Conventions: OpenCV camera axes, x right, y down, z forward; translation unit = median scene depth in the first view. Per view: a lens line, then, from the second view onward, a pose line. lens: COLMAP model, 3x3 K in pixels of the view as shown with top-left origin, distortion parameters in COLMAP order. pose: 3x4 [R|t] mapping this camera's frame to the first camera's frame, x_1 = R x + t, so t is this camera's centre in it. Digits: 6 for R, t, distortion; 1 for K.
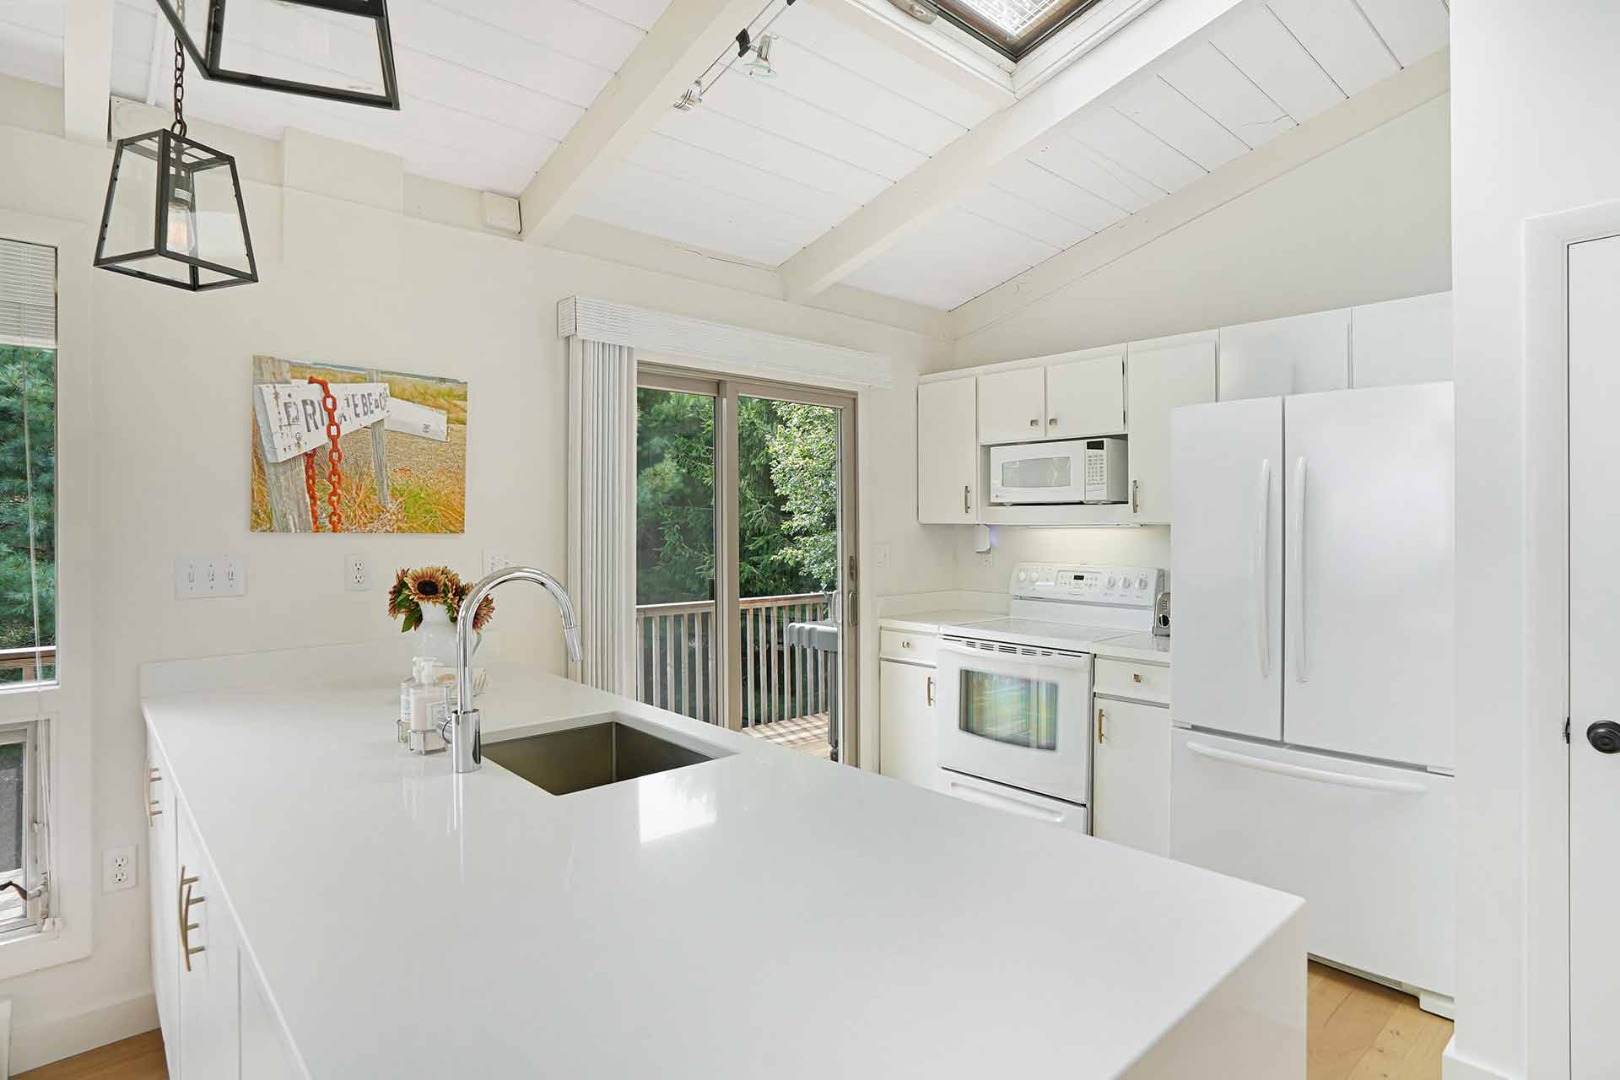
lens RADIAL K [[840.7, 0, 810.9], [0, 840.7, 519.7], [0, 0, 1]] dist [-0.014178, 0.000501]
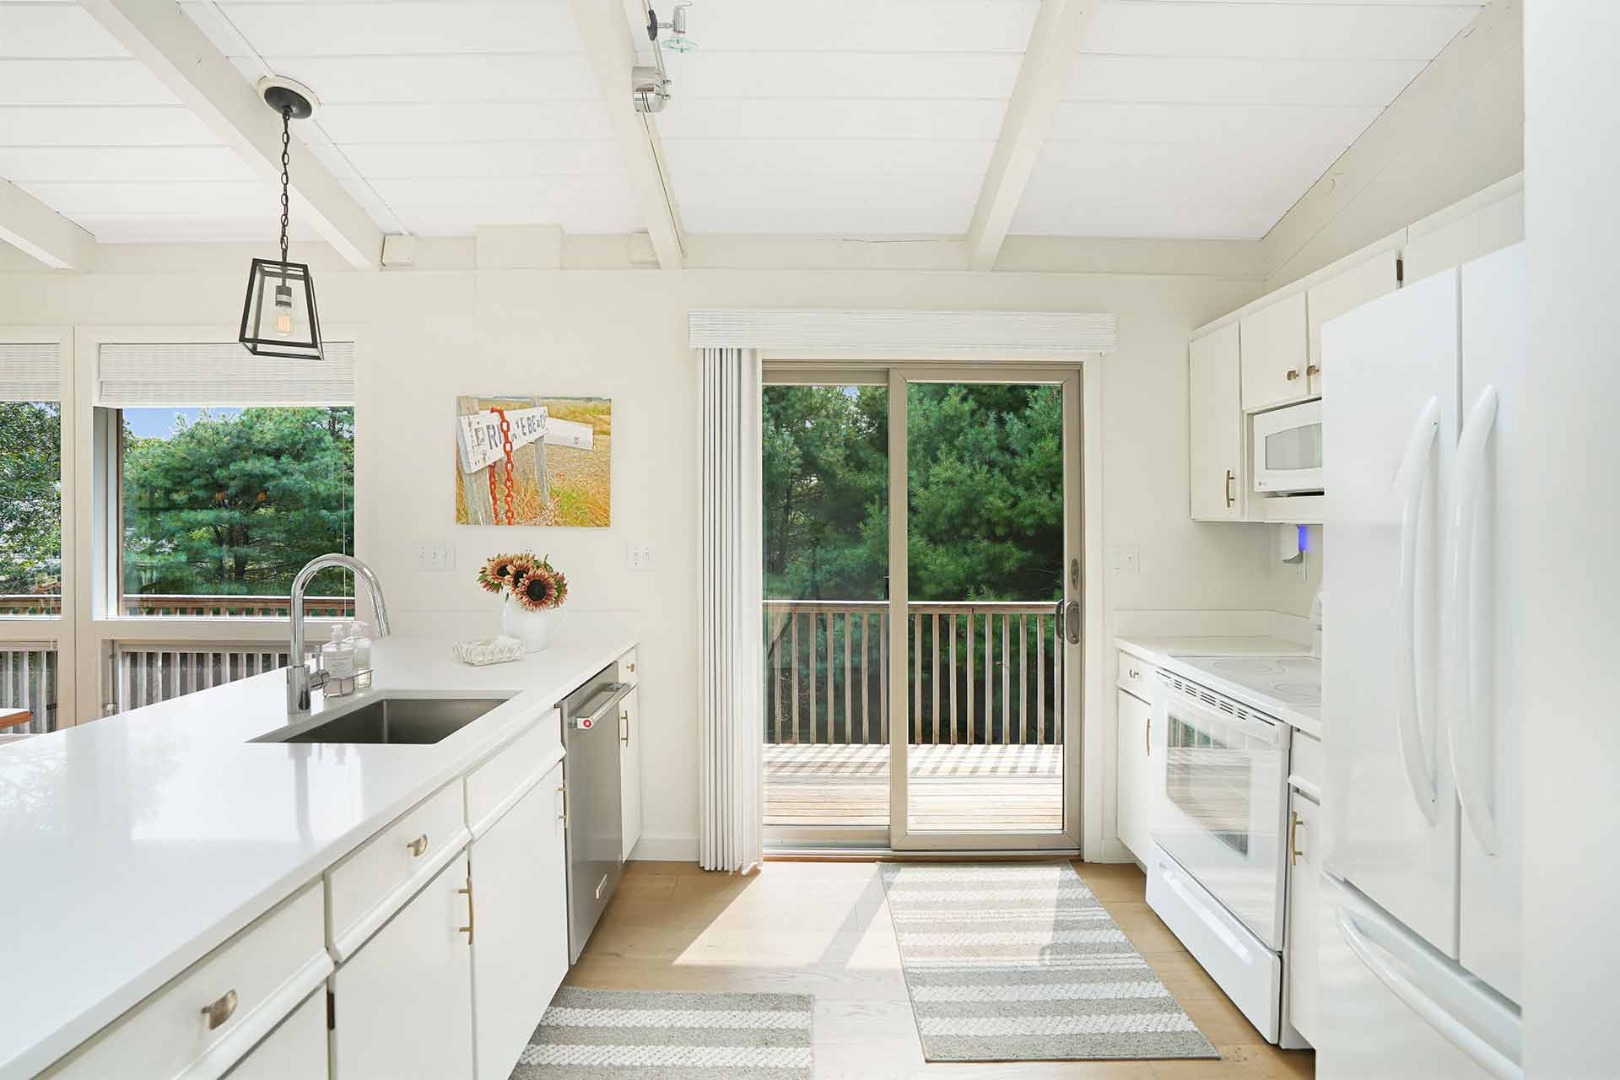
lens RADIAL K [[760.2, 0, 815.2], [0, 760.2, 518.1], [0, 0, 1]] dist [-0.040931, 0.000409]
pose [[0.754883, 0.003521, -0.655850, 0.533849], [-0.000281, 0.999987, 0.005045, -0.001929], [0.655860, -0.003624, 0.754874, 0.405495]]
